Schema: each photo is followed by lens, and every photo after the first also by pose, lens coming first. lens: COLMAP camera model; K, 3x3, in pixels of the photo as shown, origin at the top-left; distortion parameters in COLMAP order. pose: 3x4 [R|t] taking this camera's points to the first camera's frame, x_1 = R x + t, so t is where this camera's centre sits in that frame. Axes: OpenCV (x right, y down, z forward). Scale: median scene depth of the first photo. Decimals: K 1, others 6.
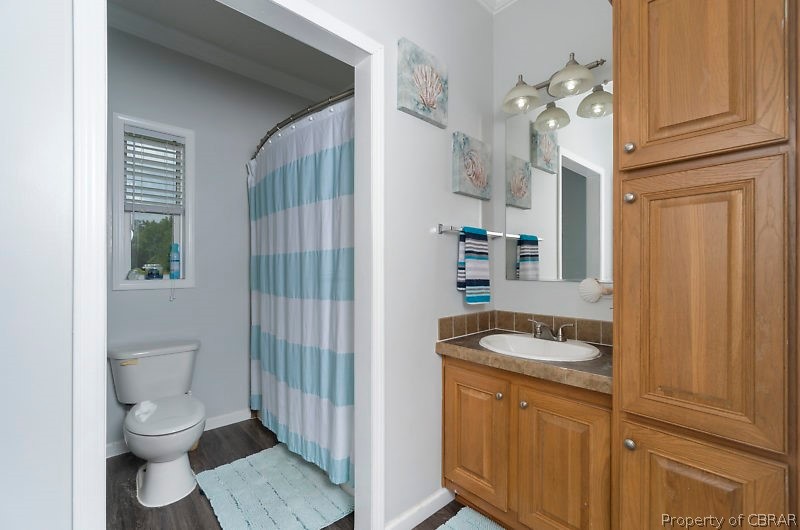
lens RADIAL K [[345.5, 0, 399.9], [0, 345.5, 269.9], [0, 0, 1]] dist [-0.004134, 0.001412]
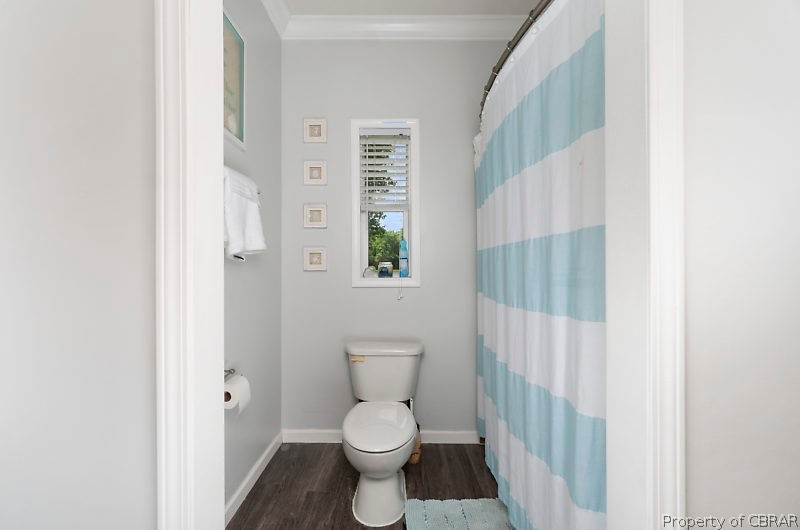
lens RADIAL K [[345.5, 0, 396.8], [0, 345.5, 270.1], [0, 0, 1]] dist [-0.004134, 0.001412]
pose [[0.740375, -0.000916, -0.672193, -0.014768], [0.007212, 0.999952, 0.006580, 0.000035], [0.672155, -0.009719, 0.740346, 0.295517]]
